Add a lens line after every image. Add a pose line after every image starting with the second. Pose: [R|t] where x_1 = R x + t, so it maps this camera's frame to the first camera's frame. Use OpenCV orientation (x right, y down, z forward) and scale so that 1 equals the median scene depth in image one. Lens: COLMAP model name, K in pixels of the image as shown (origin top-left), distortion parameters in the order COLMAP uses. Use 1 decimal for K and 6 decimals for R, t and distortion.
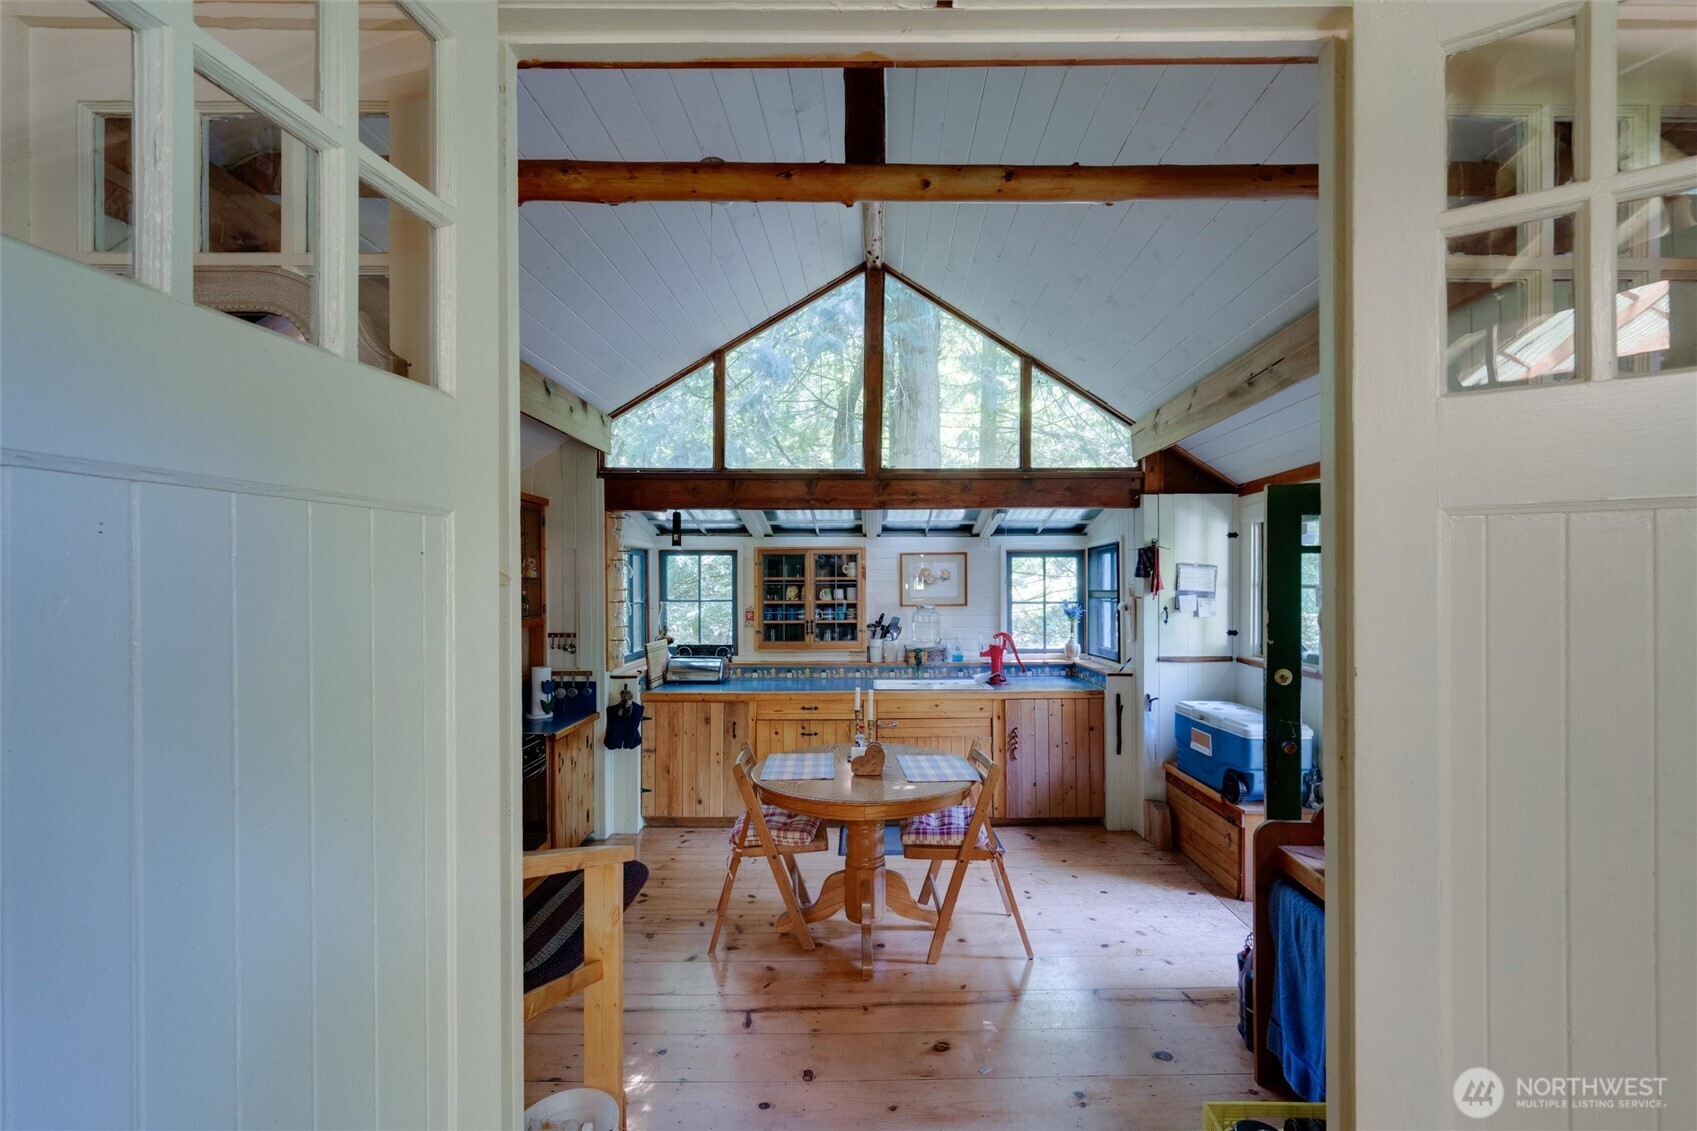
lens RADIAL K [[673.7, 0, 864.8], [0, 673.7, 567.3], [0, 0, 1]] dist [-0.003049, 0.000699]
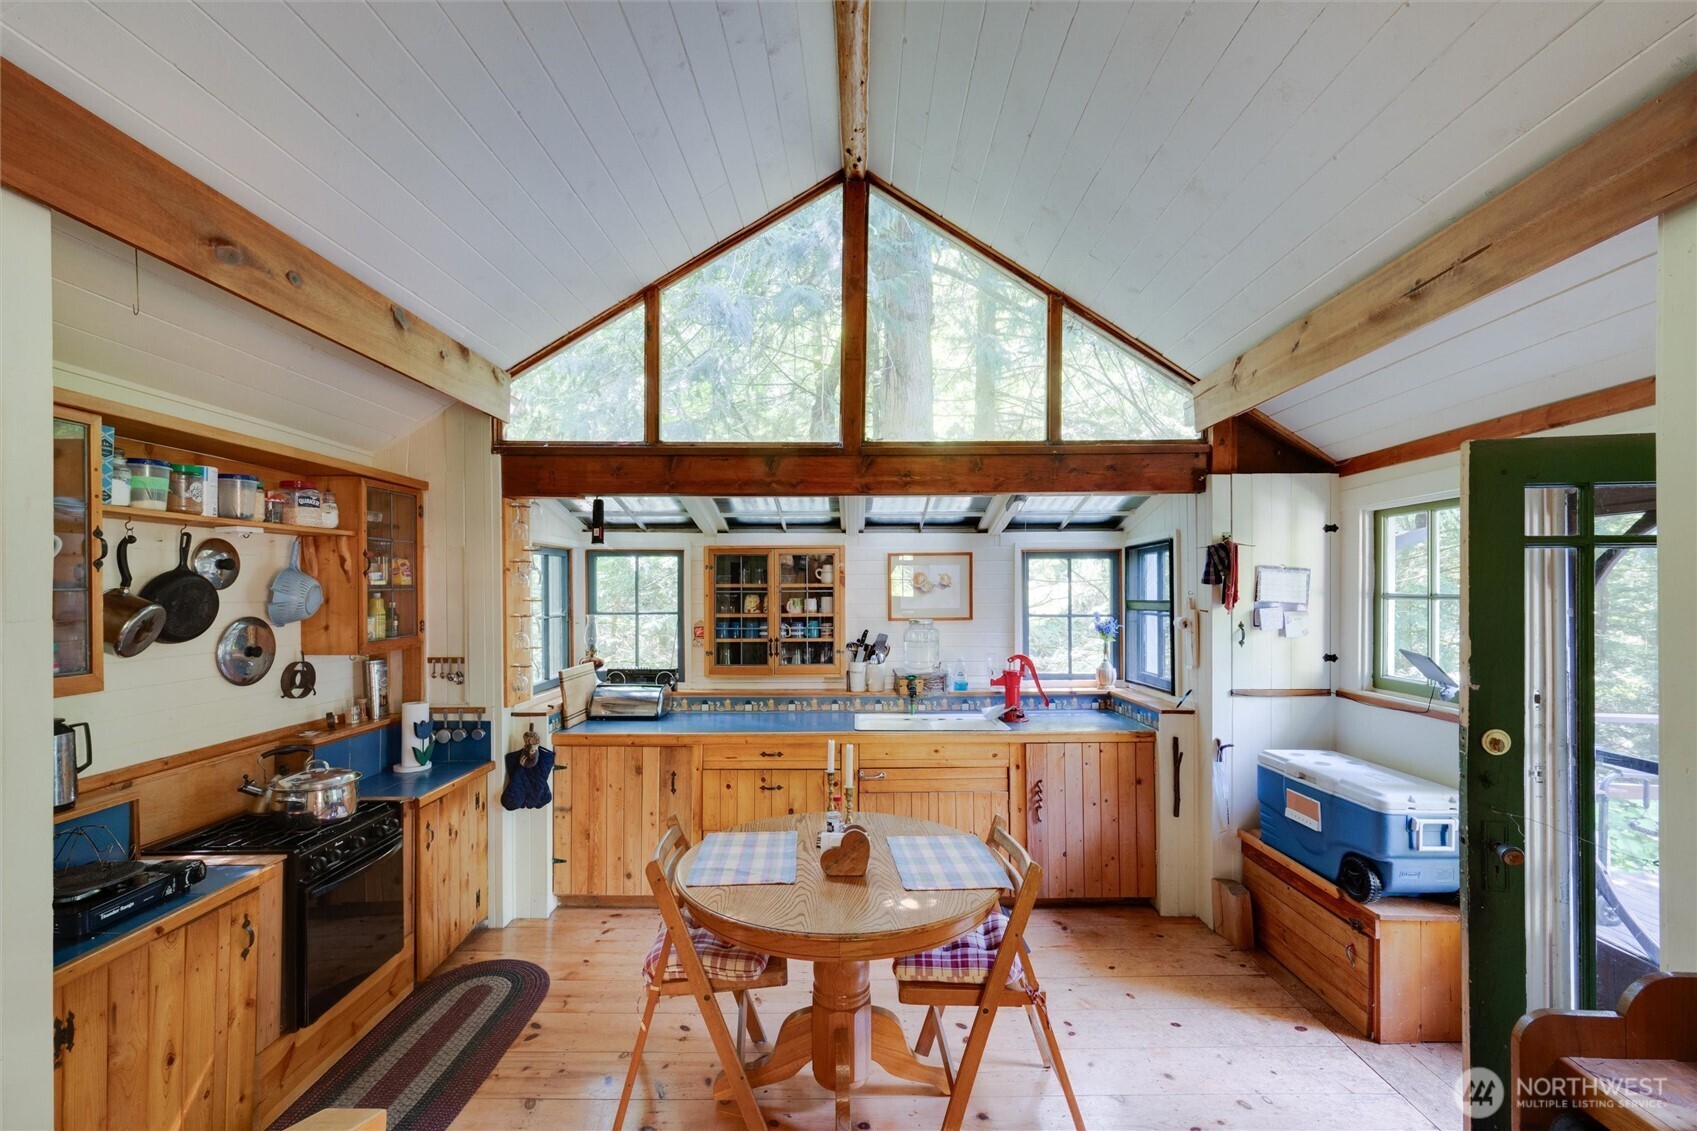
lens RADIAL K [[710.7, 0, 842.5], [0, 710.7, 574.9], [0, 0, 1]] dist [0.000522, -0.000932]
pose [[0.999981, -0.000445, -0.006175, 0.004454], [0.000468, 0.999993, 0.003750, 0.001401], [0.006173, -0.003753, 0.999974, 0.194159]]
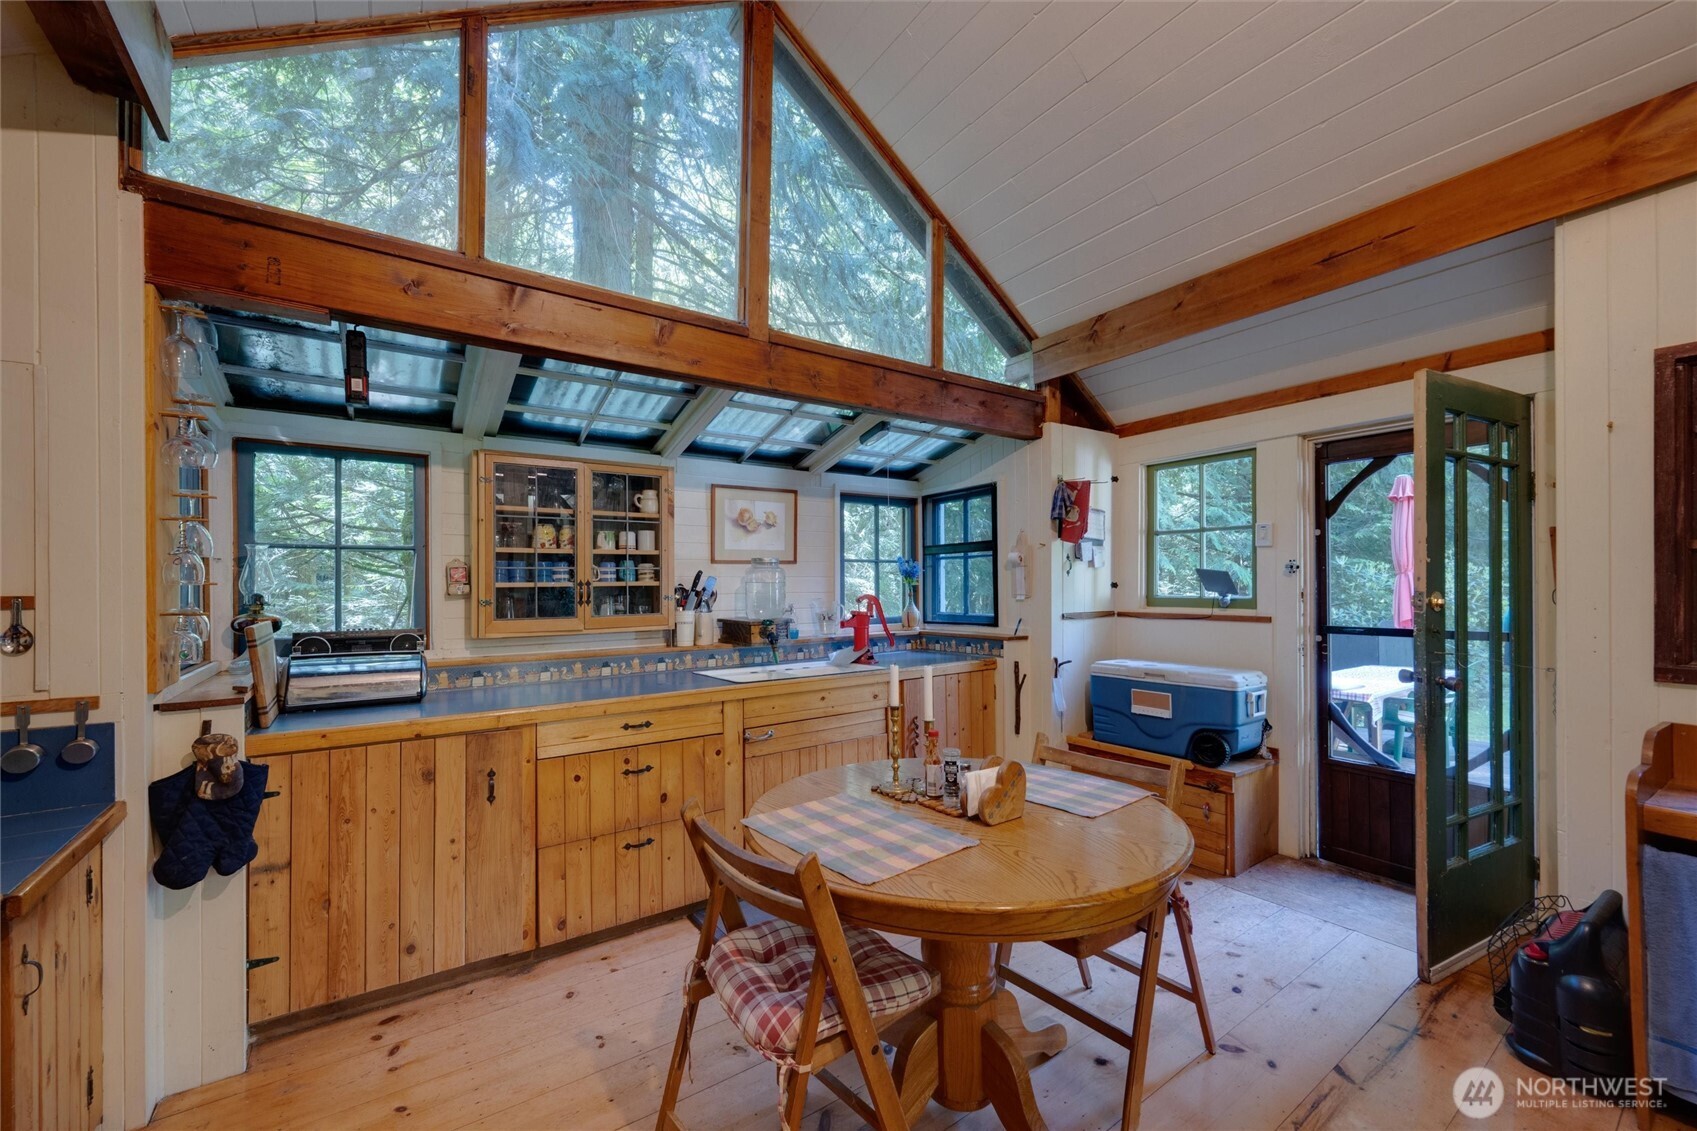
lens RADIAL K [[673.7, 0, 844.4], [0, 673.7, 572.9], [0, 0, 1]] dist [-0.003049, 0.000699]
pose [[0.818477, 0.006127, 0.574506, -0.274293], [-0.008865, 0.999959, 0.001965, 0.079503], [-0.574470, -0.006701, 0.818498, 0.443887]]
